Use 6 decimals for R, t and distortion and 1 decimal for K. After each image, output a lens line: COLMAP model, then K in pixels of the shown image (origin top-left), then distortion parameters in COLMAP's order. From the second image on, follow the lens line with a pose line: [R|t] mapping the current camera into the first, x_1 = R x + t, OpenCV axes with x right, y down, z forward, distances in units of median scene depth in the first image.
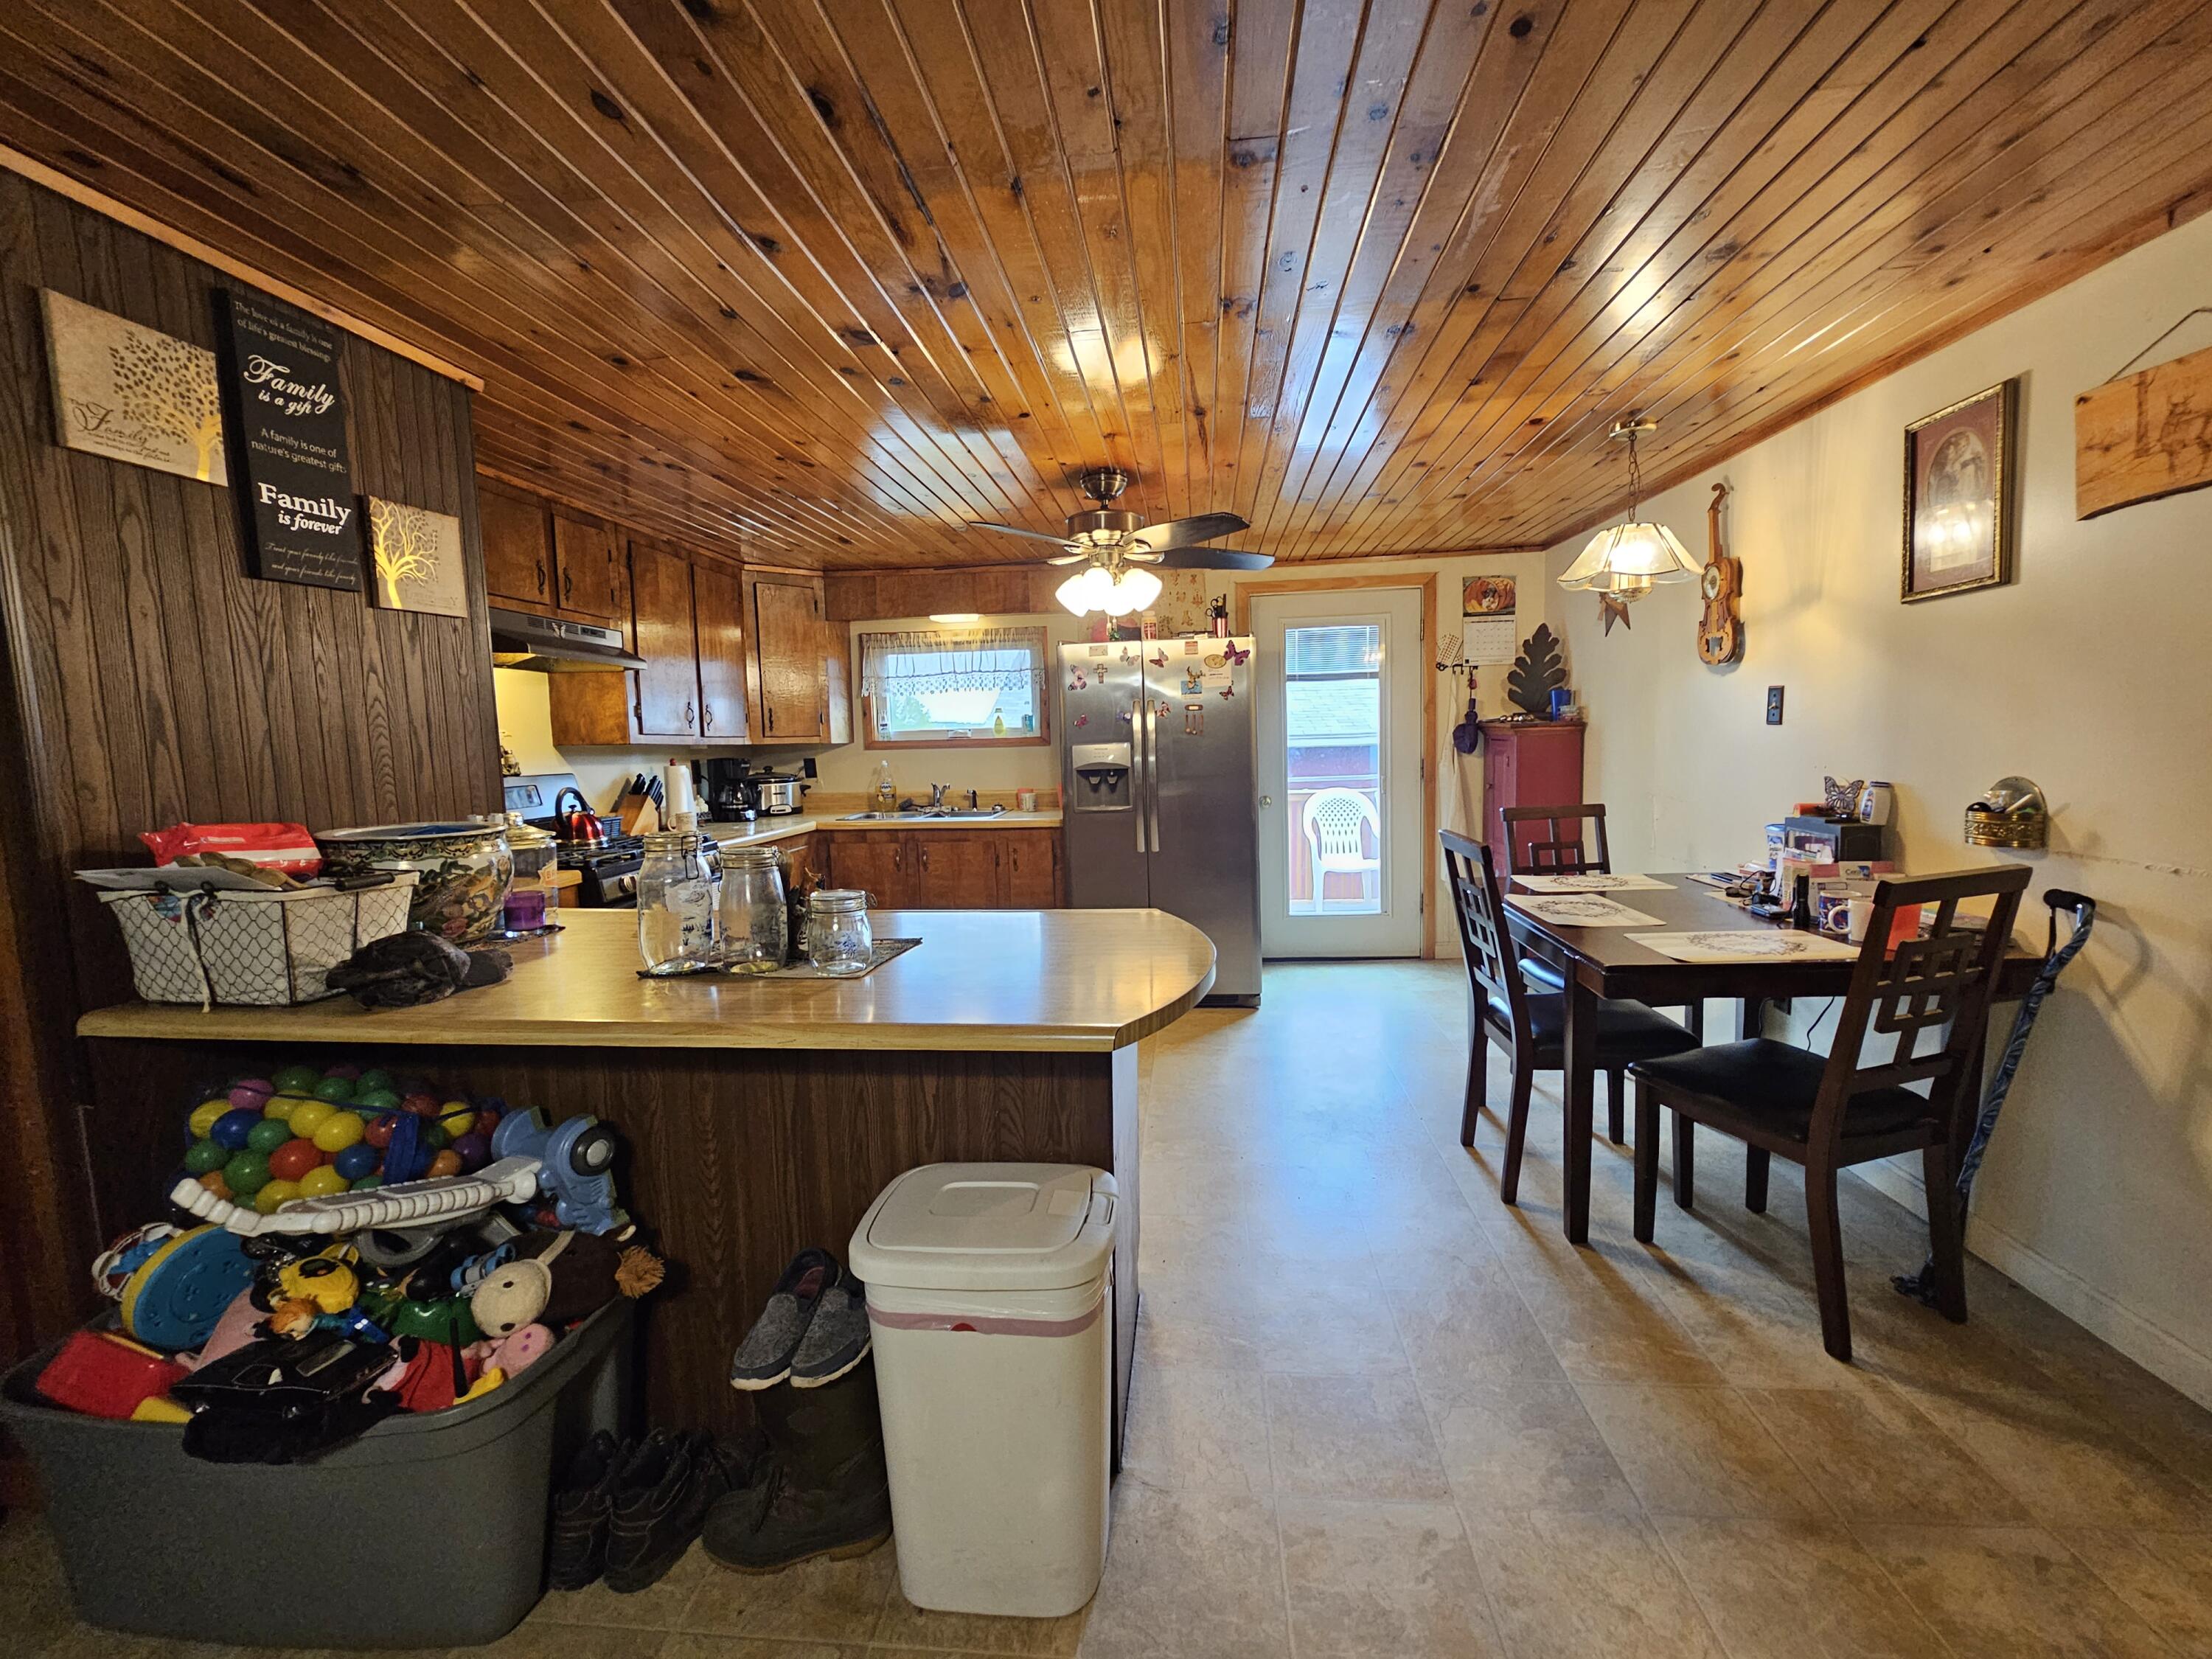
lens RADIAL K [[899.1, 0, 1113.8], [0, 899.1, 827.8], [0, 0, 1]] dist [-0.000211, 0.000528]
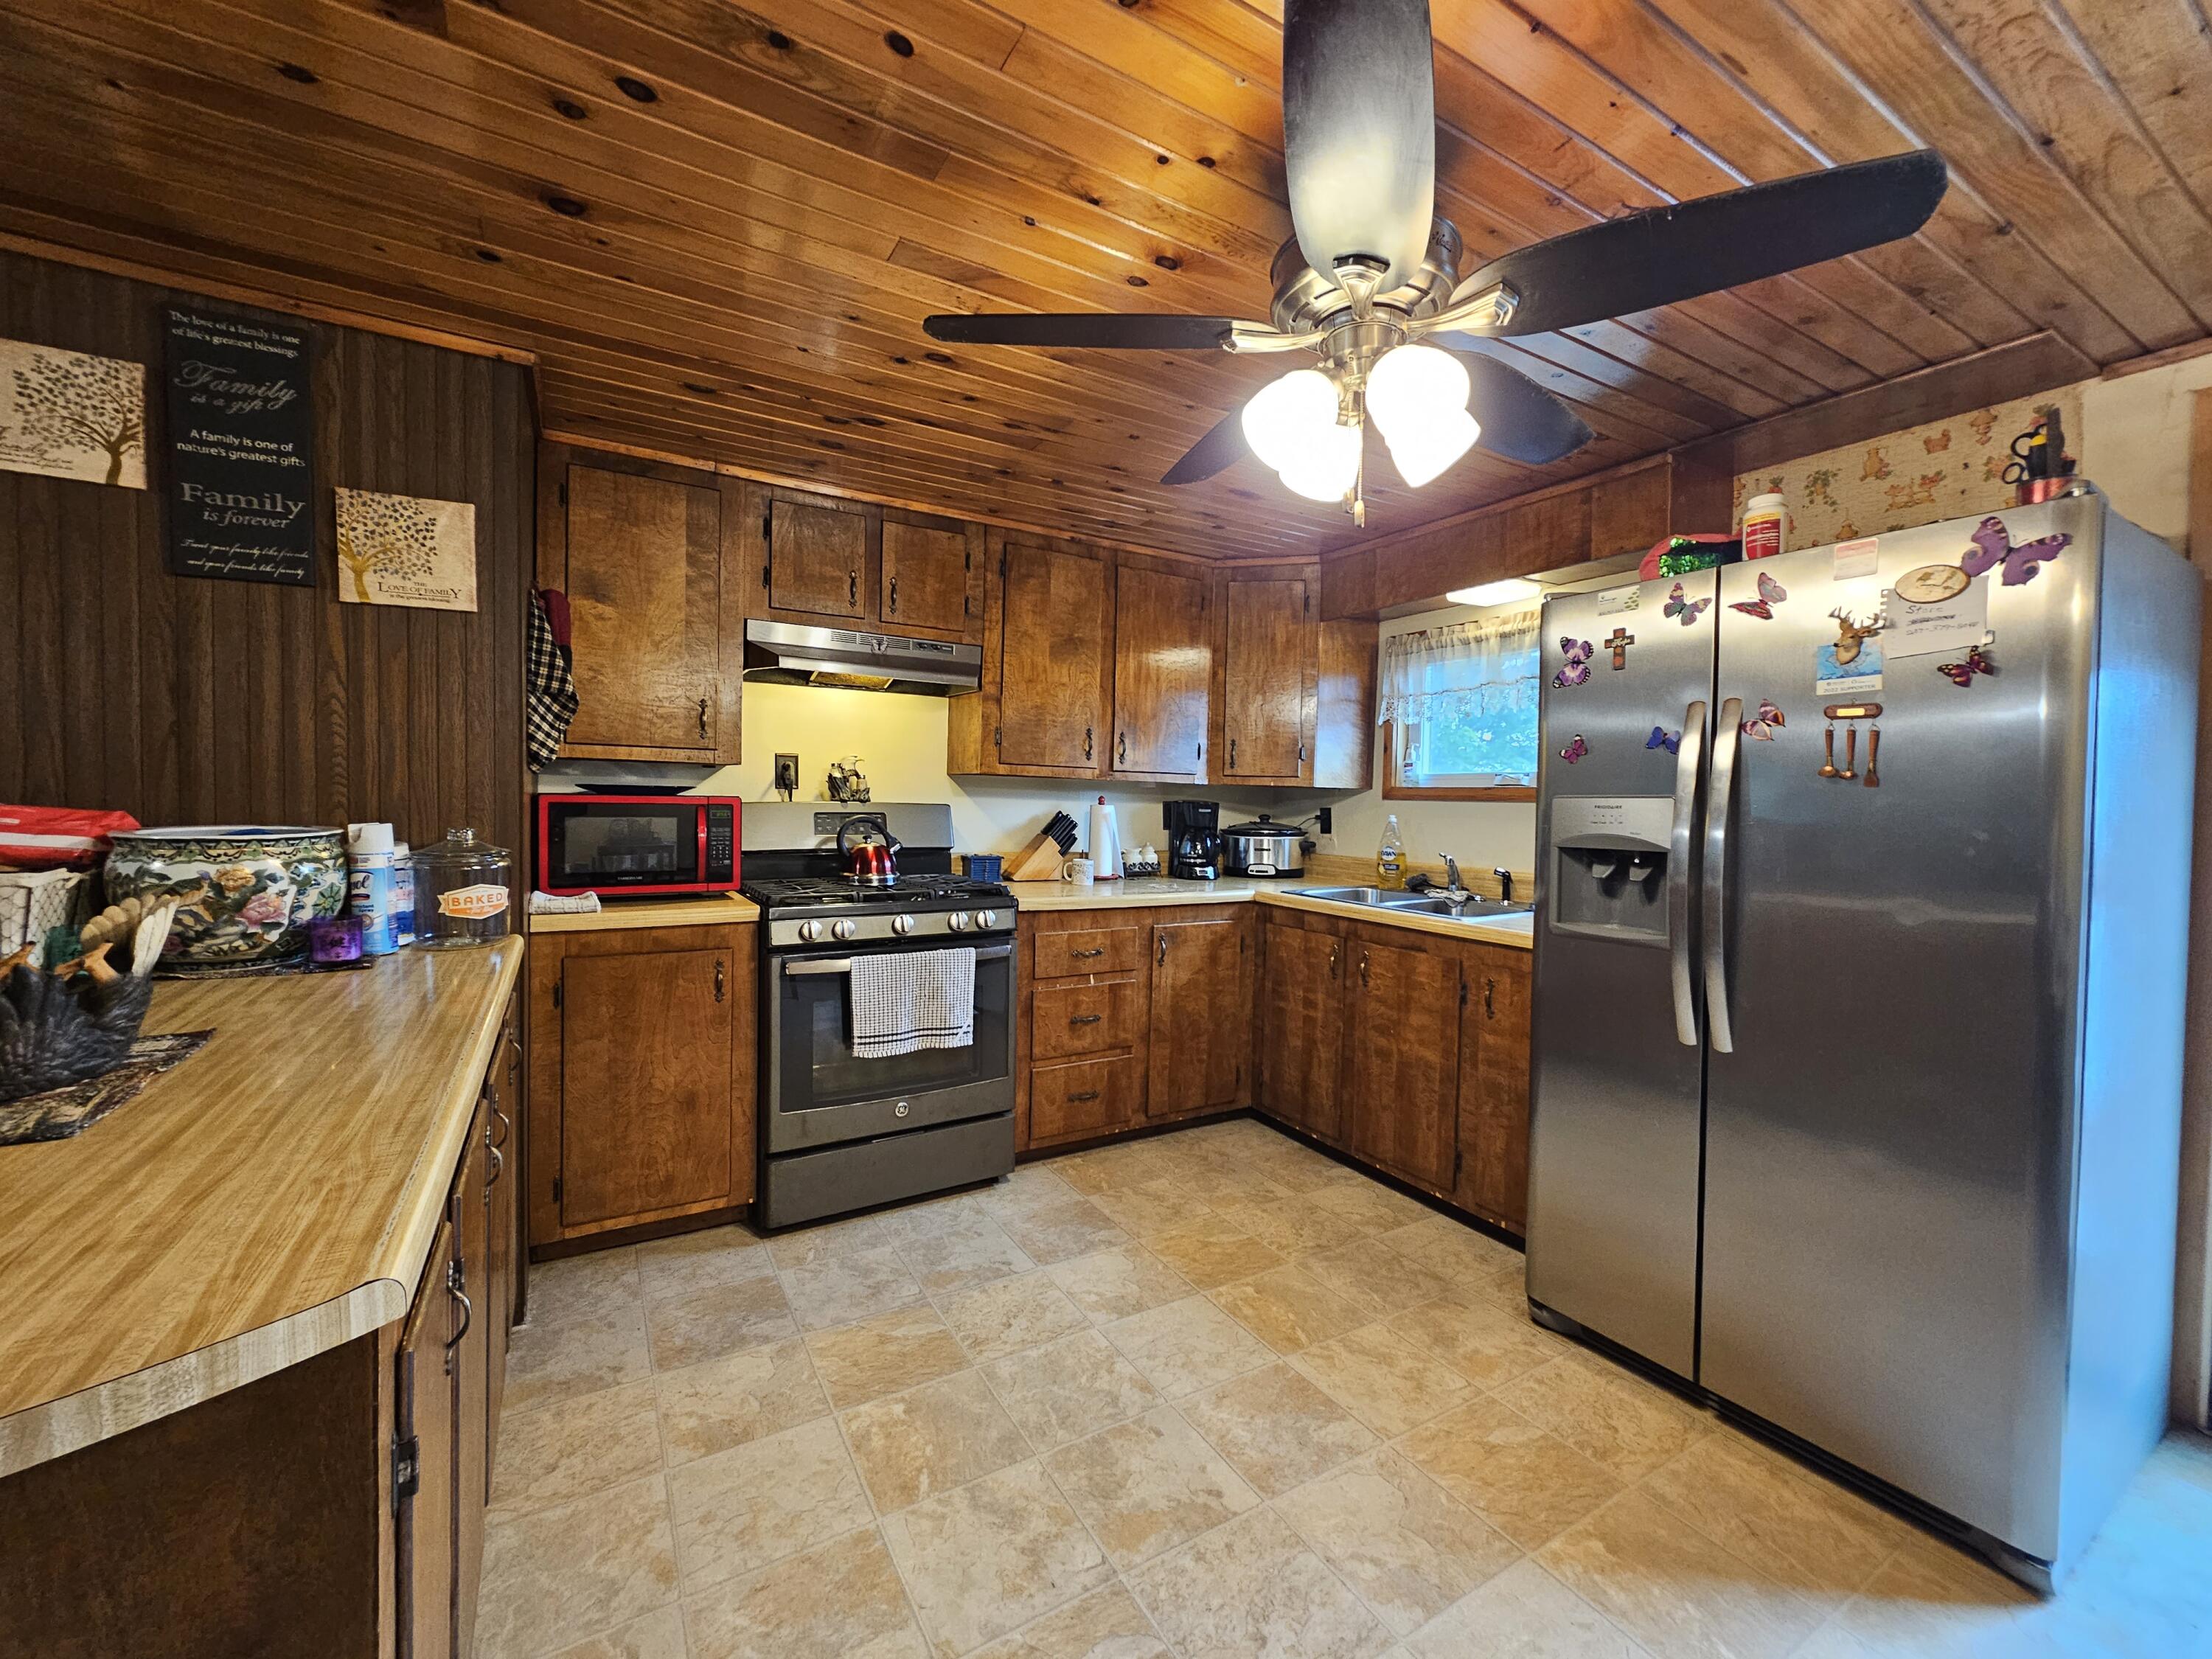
lens RADIAL K [[899.1, 0, 1121.9], [0, 899.1, 827.6], [0, 0, 1]] dist [-0.000211, 0.000528]
pose [[0.592008, 0.062635, -0.803494, 0.200004], [-0.116383, 0.993170, -0.008329, -0.040065], [0.797485, 0.098444, 0.595254, 0.476605]]
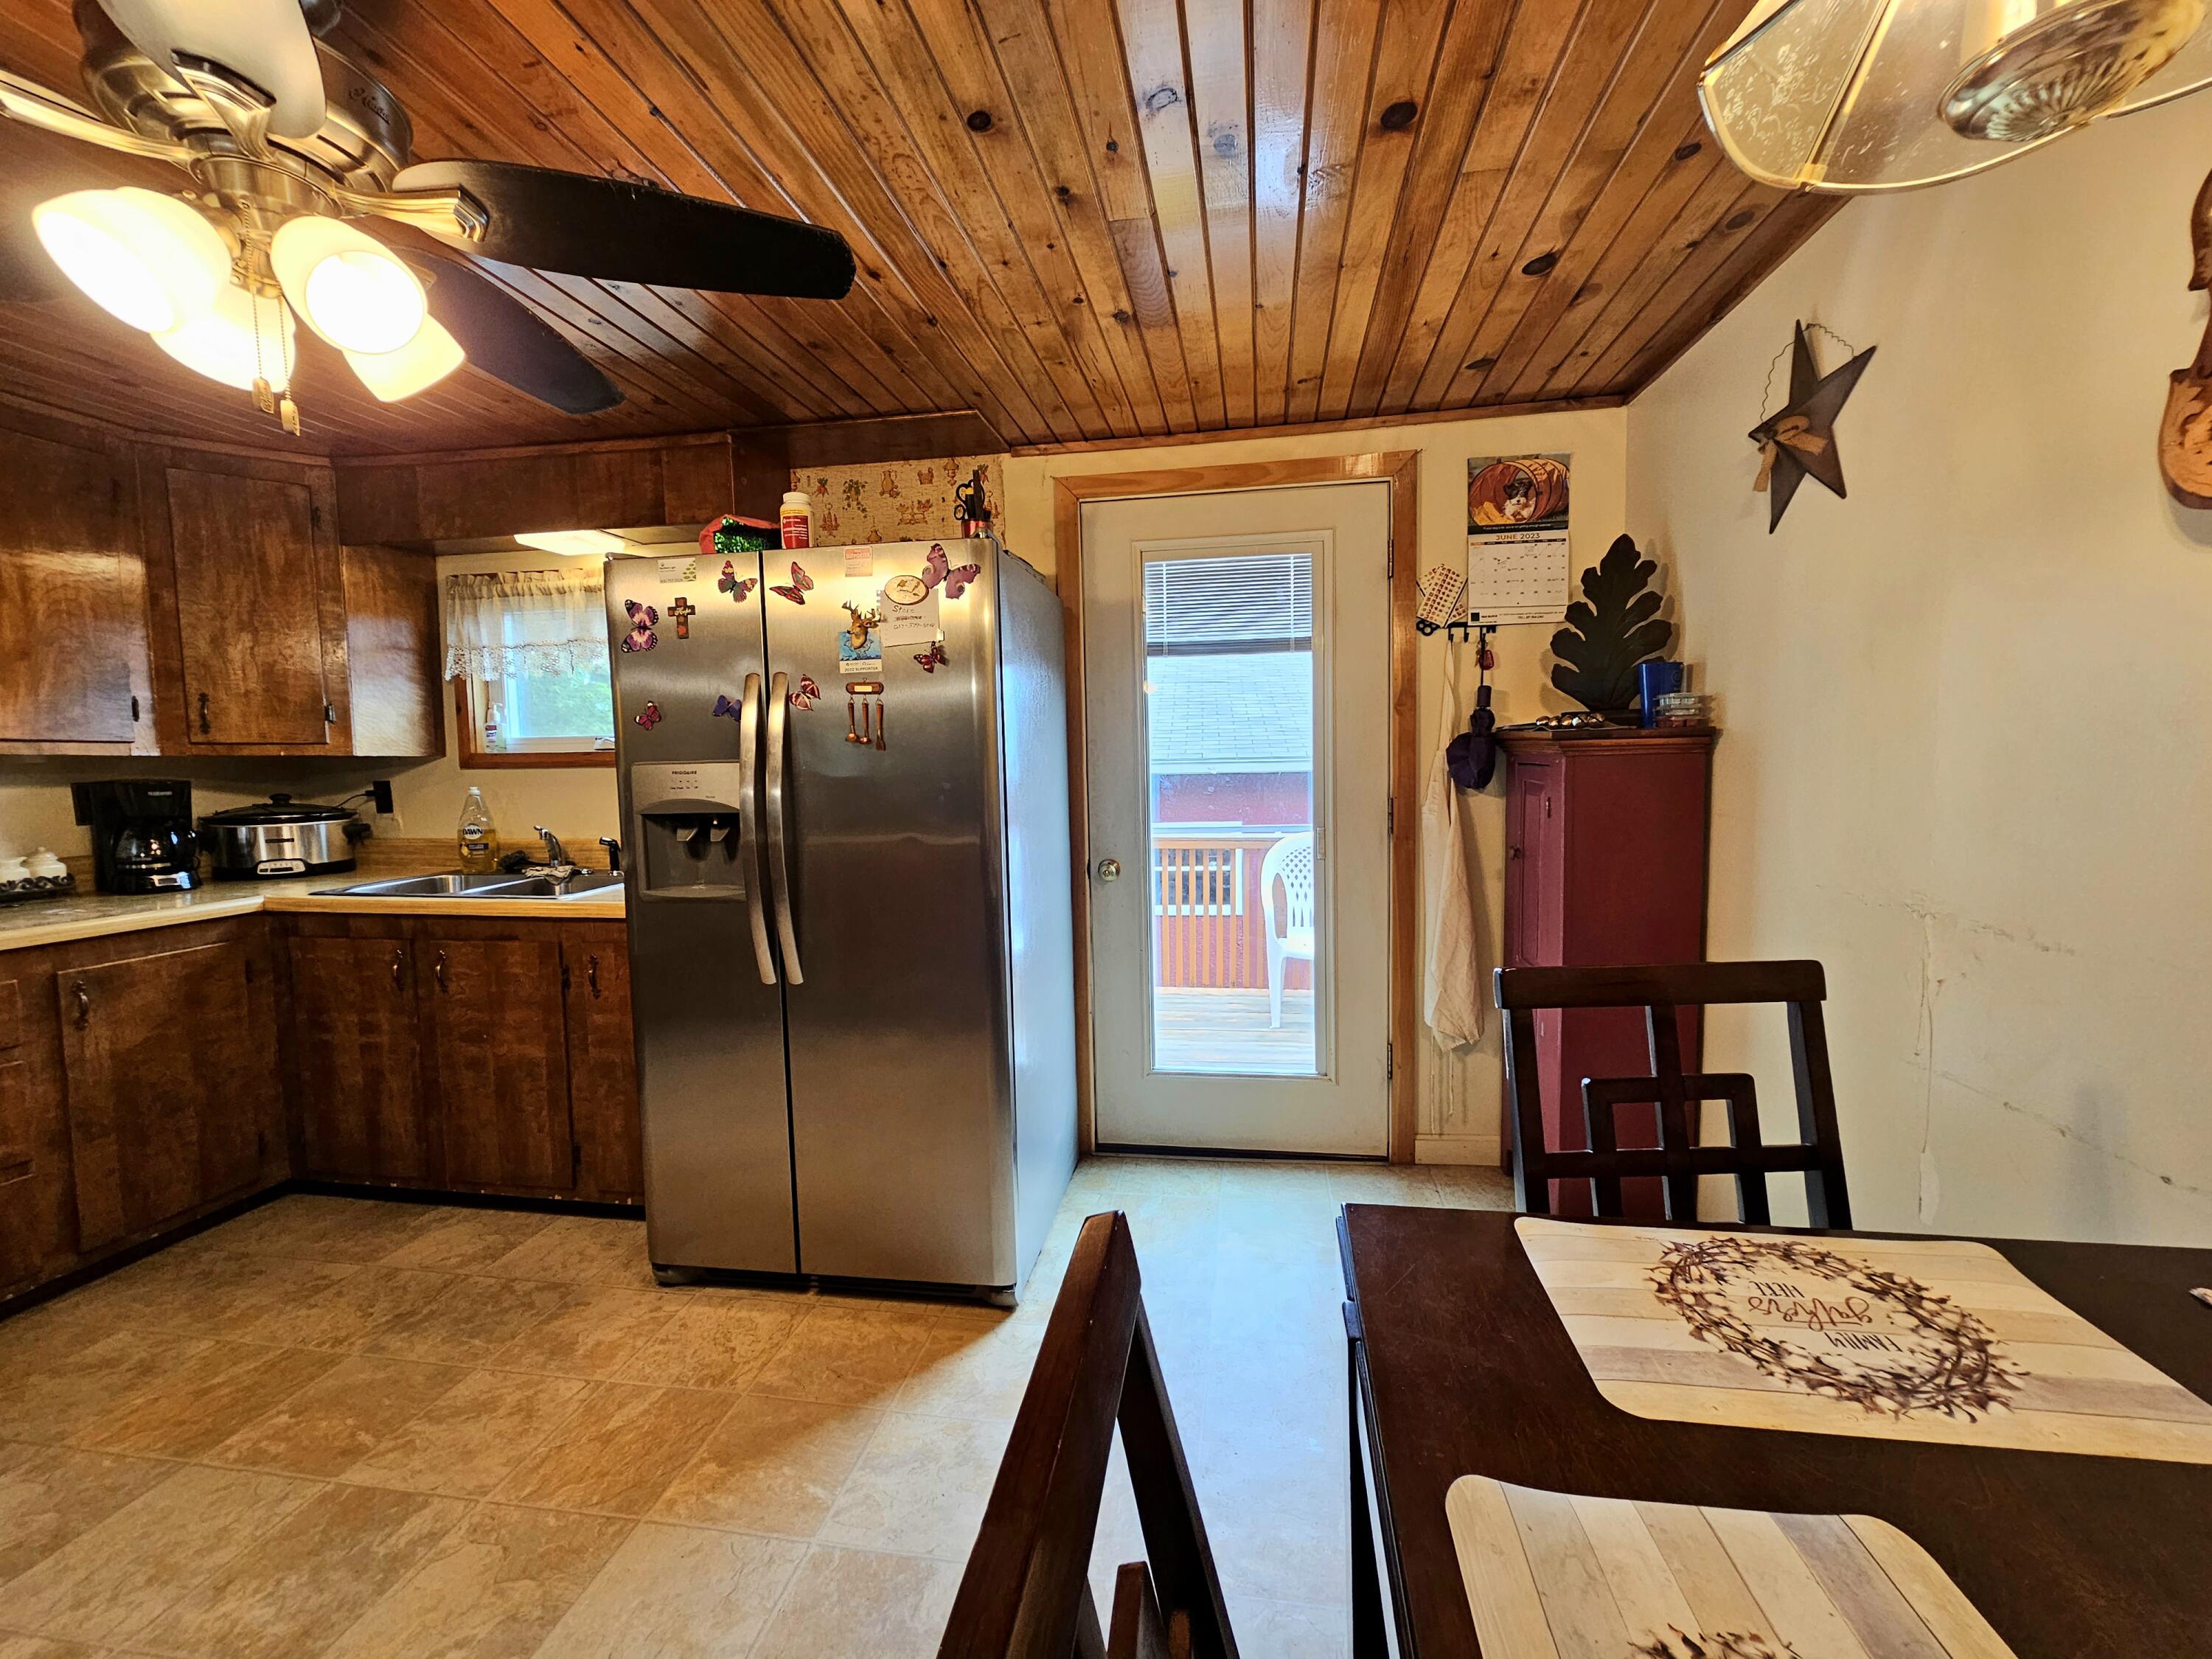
lens RADIAL K [[899.1, 0, 1113.7], [0, 899.1, 826.0], [0, 0, 1]] dist [-0.000211, 0.000528]
pose [[0.997600, 0.016482, -0.067249, 0.233142], [-0.018242, 0.999505, -0.025637, -0.046812], [0.066793, 0.026802, 0.997407, 0.491080]]
